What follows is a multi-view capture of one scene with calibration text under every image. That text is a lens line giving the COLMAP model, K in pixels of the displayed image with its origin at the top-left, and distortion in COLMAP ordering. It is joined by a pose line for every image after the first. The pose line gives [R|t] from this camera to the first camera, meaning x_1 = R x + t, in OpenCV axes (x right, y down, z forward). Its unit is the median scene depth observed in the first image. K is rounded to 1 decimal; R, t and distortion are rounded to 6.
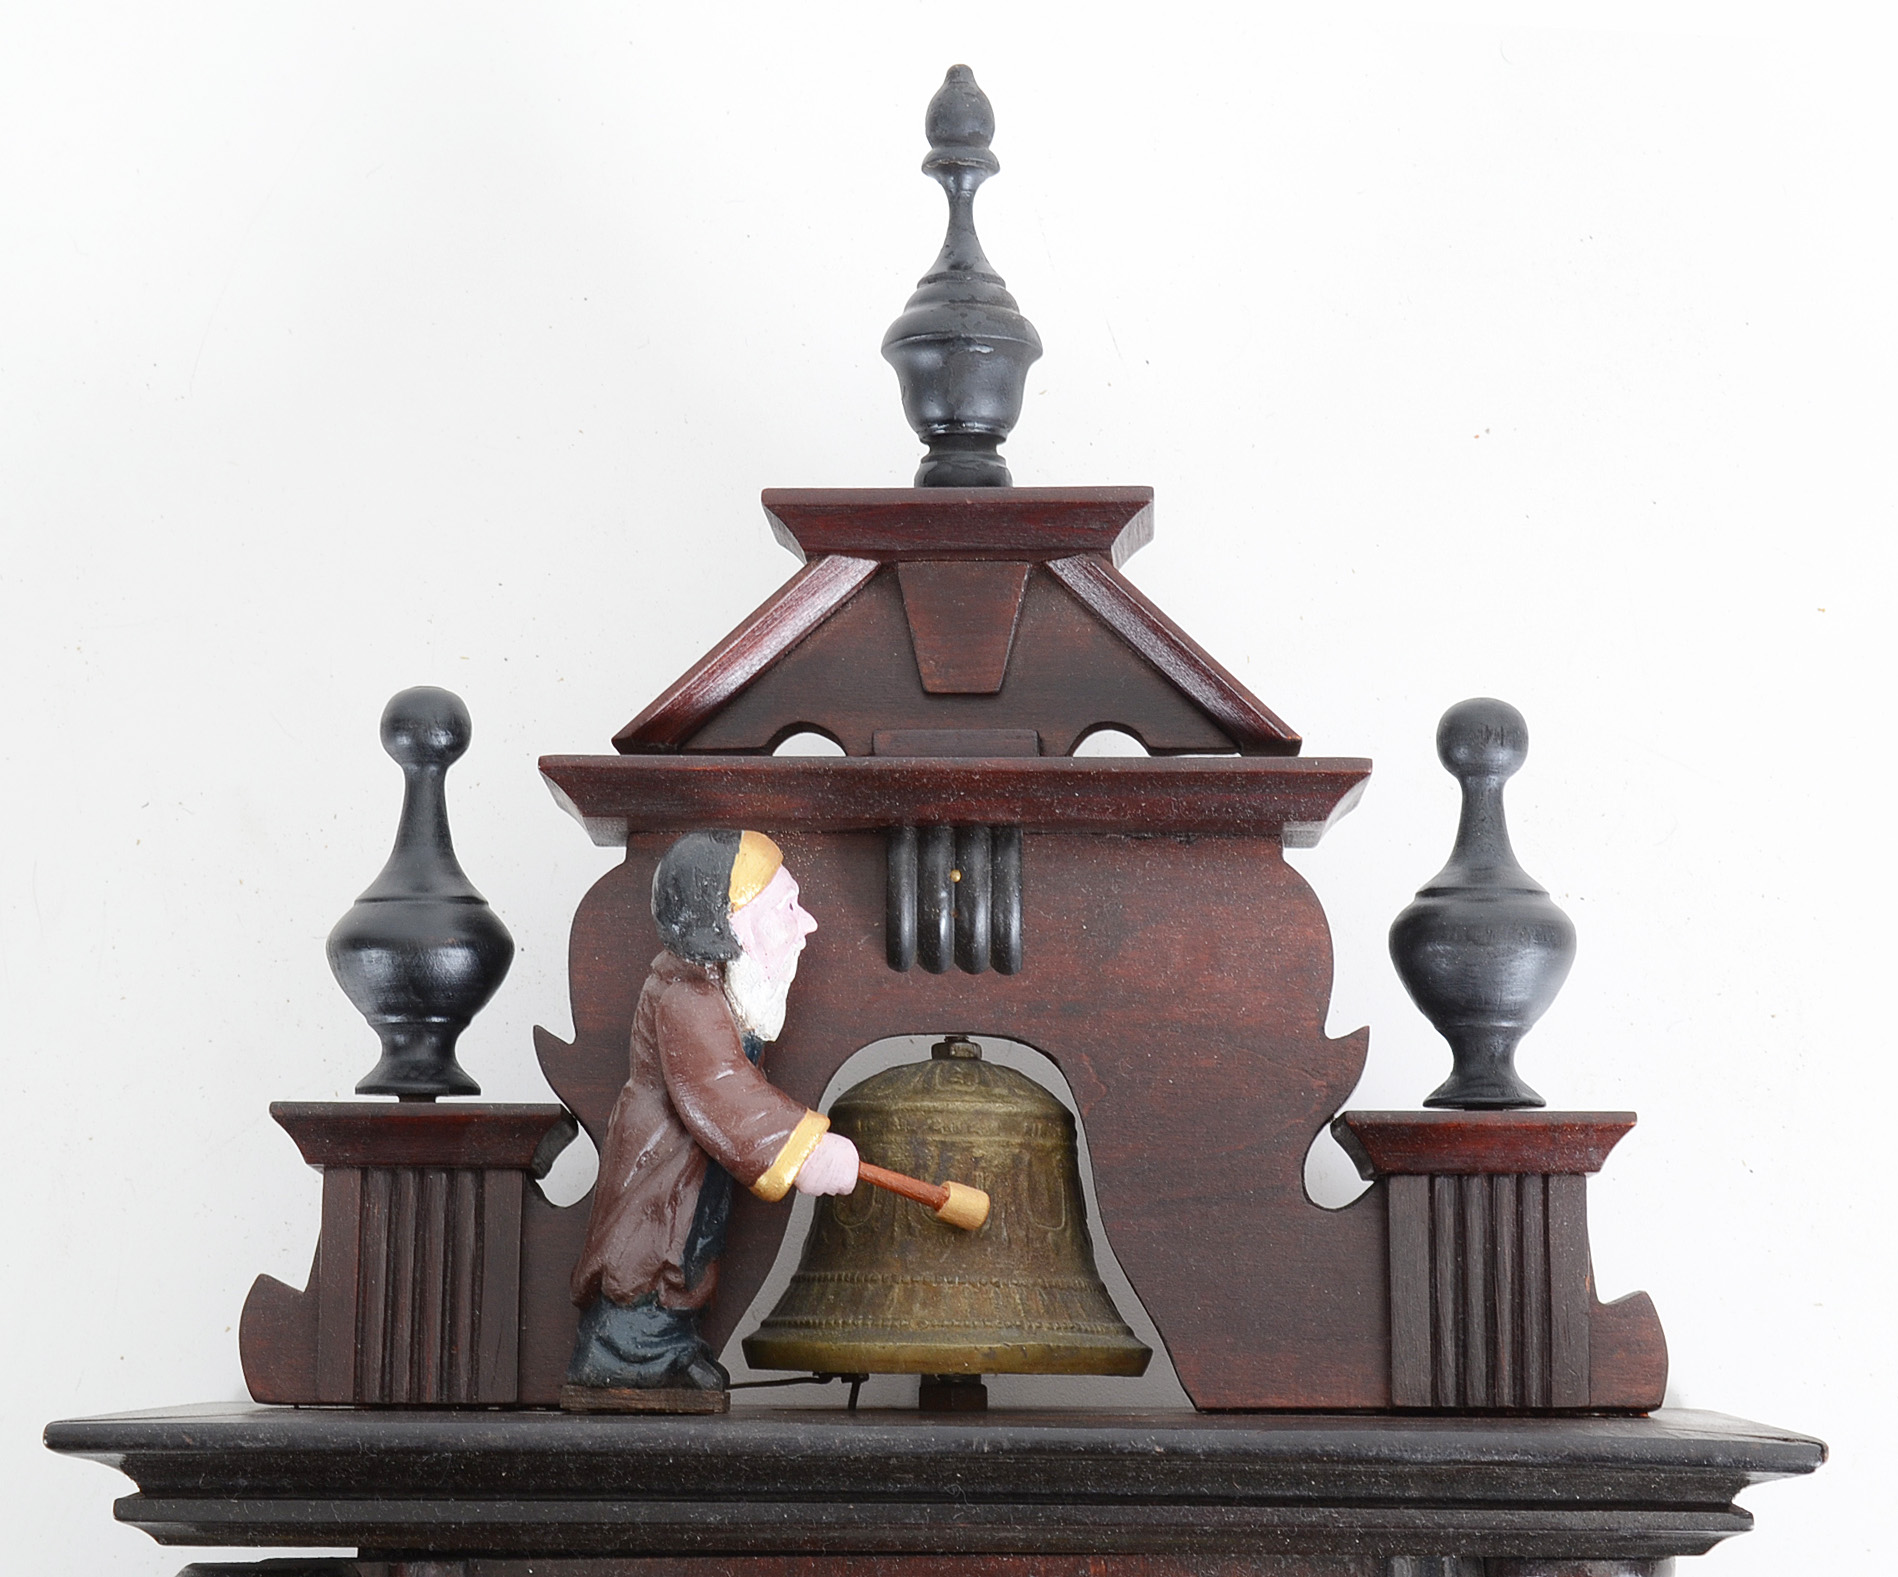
lens RADIAL K [[4531.6, 0, 949.0], [0, 4531.6, 788.5], [0, 0, 1]] dist [0.020177, -0.257698]
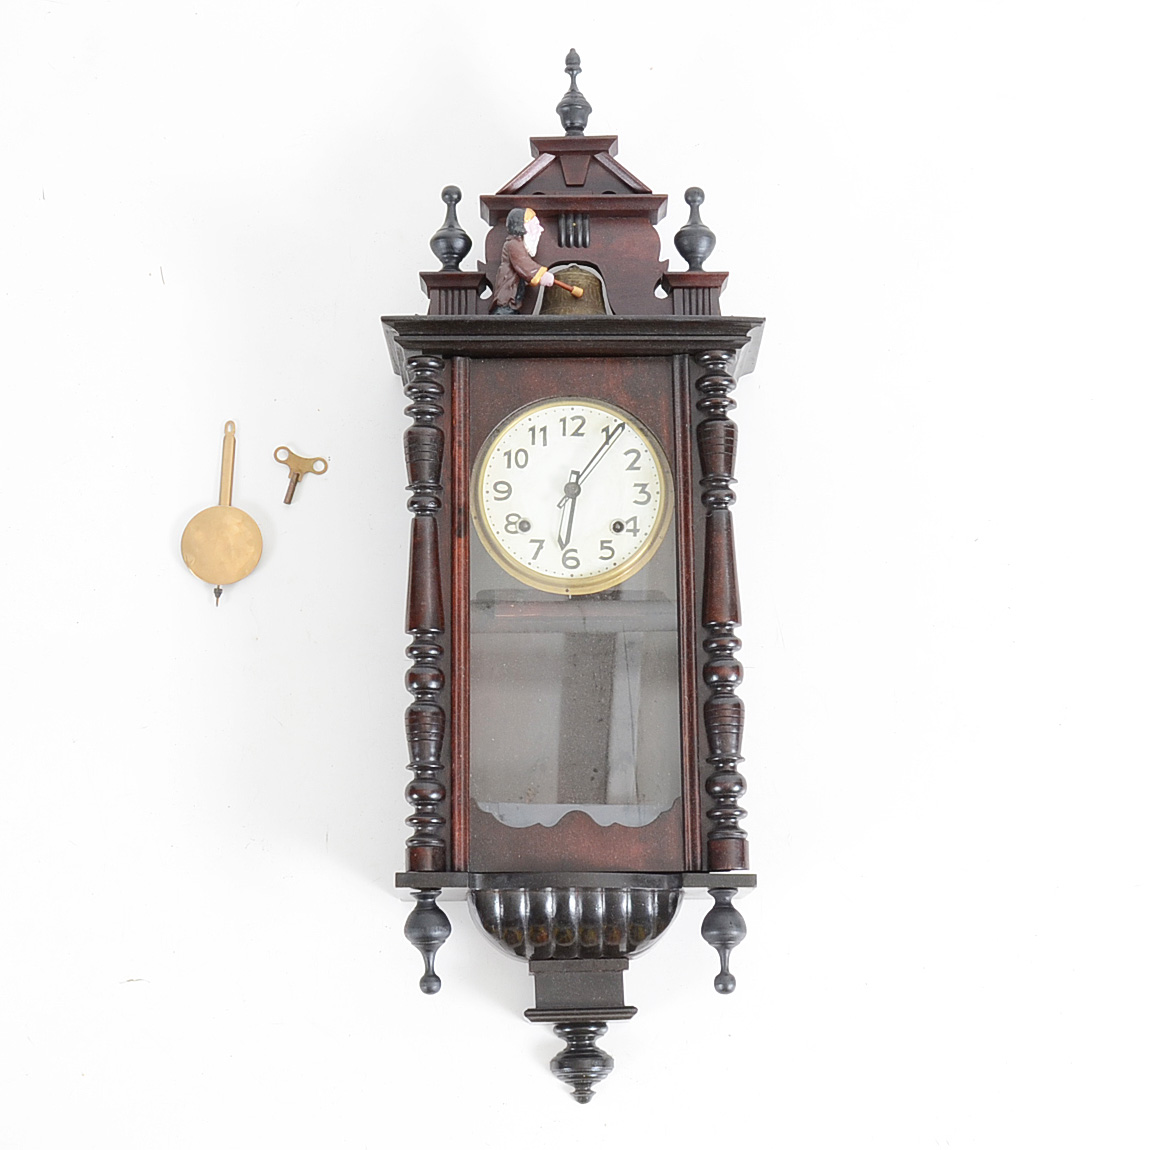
lens RADIAL K [[2200.5, 0, 575.0], [0, 2200.5, 575.0], [0, 0, 1]] dist [-0.060060, -0.131049]
pose [[0.999703, -0.008154, 0.022945, -0.049010], [0.009586, 0.997968, -0.062999, 0.489584], [-0.022385, 0.063201, 0.997750, -1.090146]]
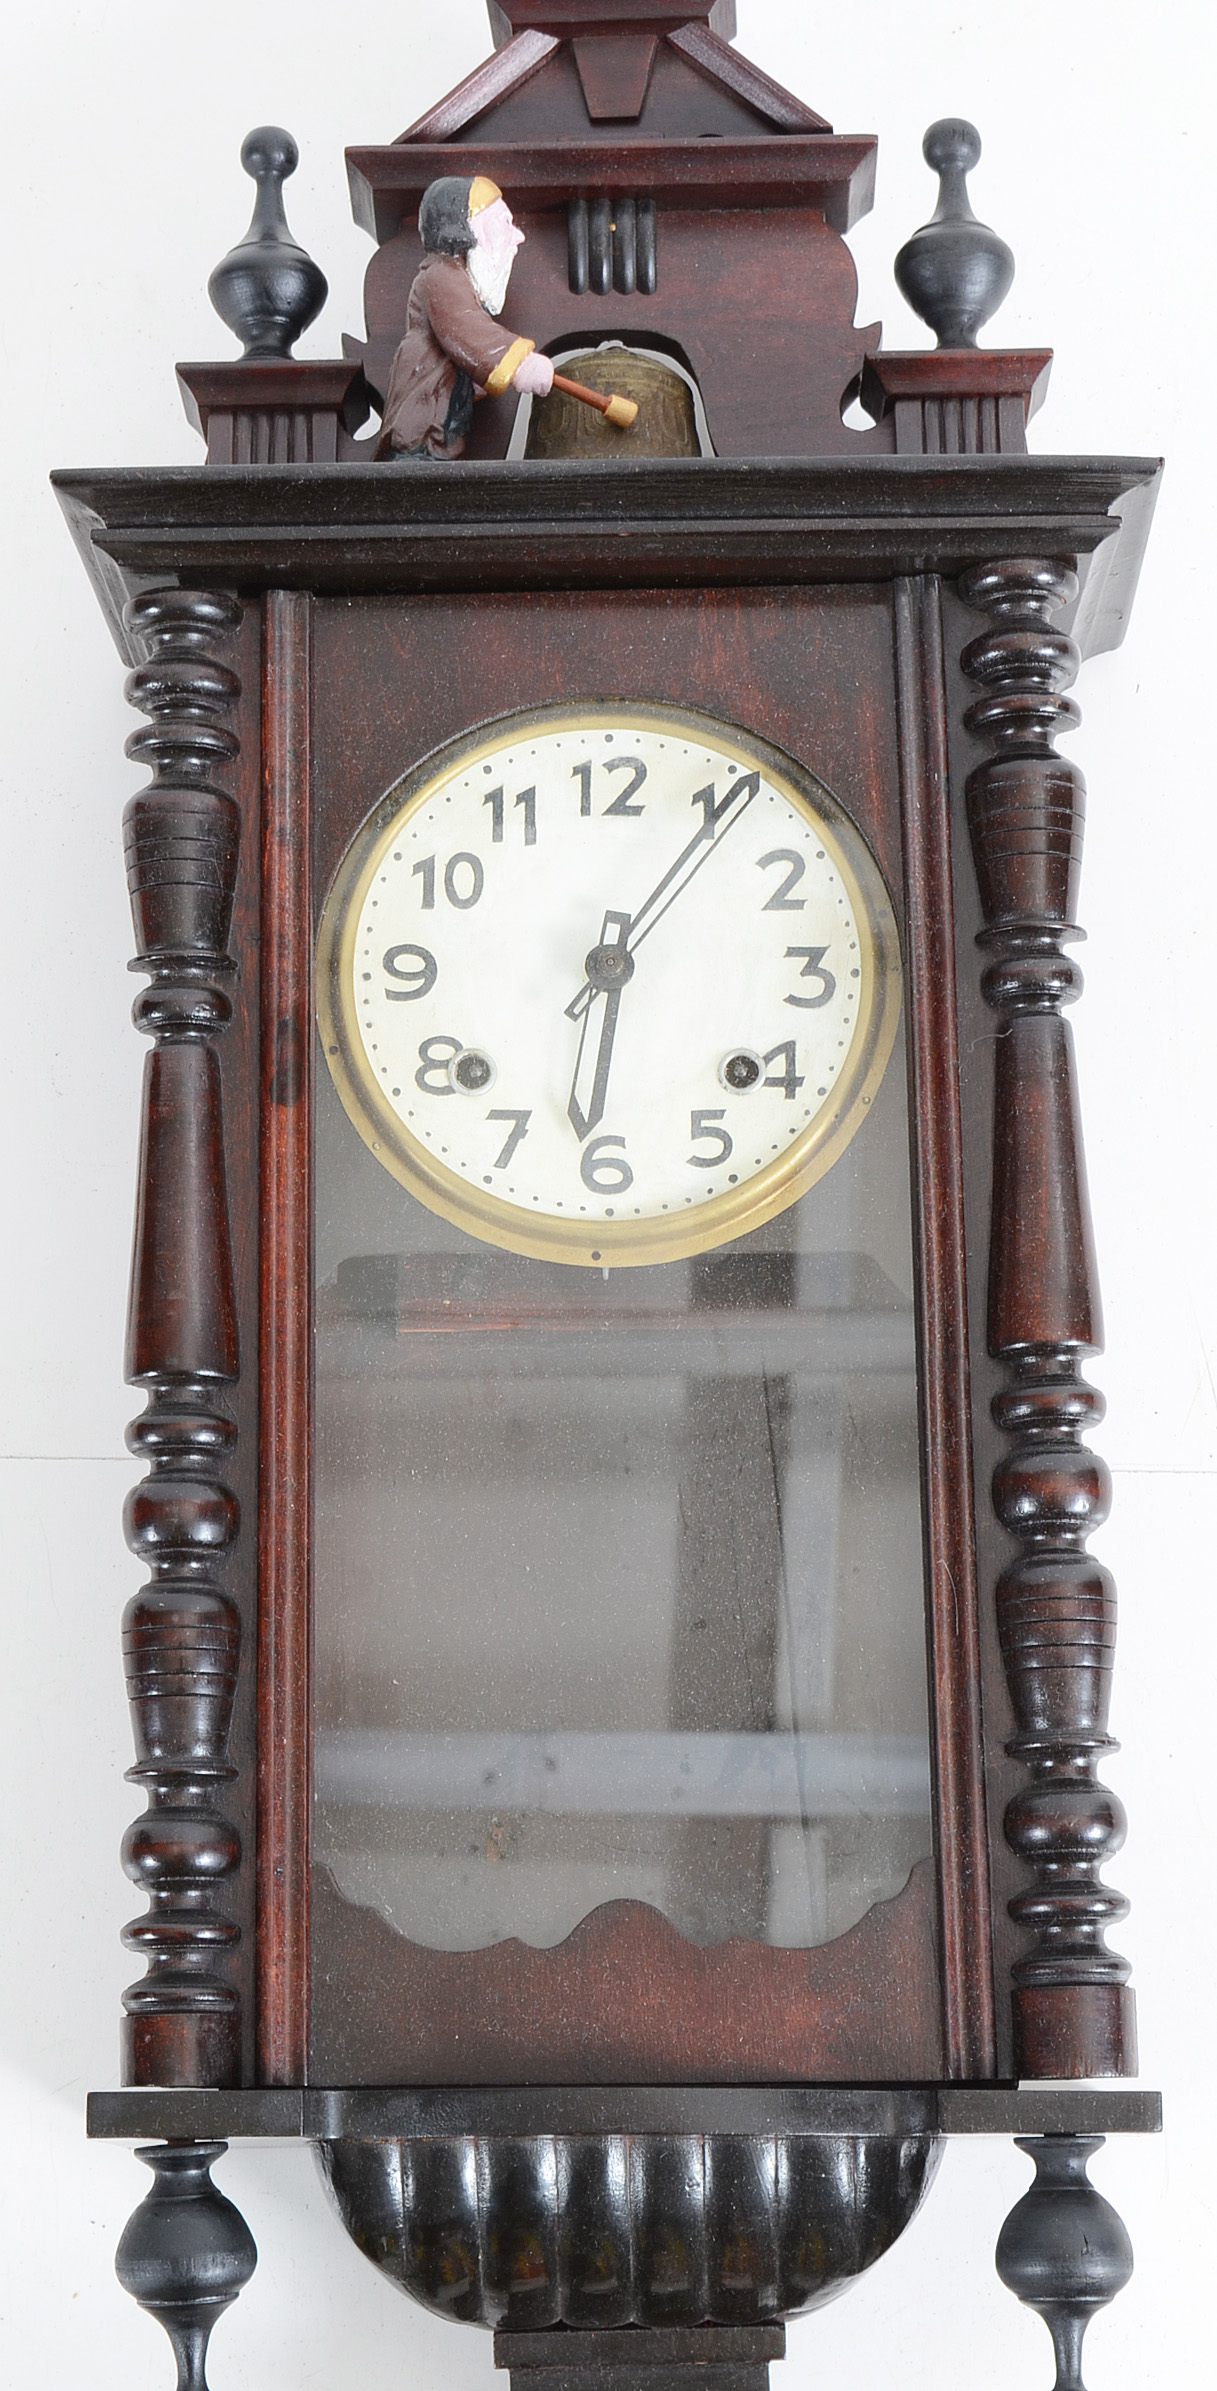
lens RADIAL K [[4226.7, 0, 573.6], [0, 4226.7, 1199.2], [0, 0, 1]] dist [0.017781, -0.042286]
pose [[0.999793, -0.017803, -0.009809, -0.003625], [0.016992, 0.996863, -0.077296, 0.462604], [0.011154, 0.077113, 0.996960, -0.418163]]
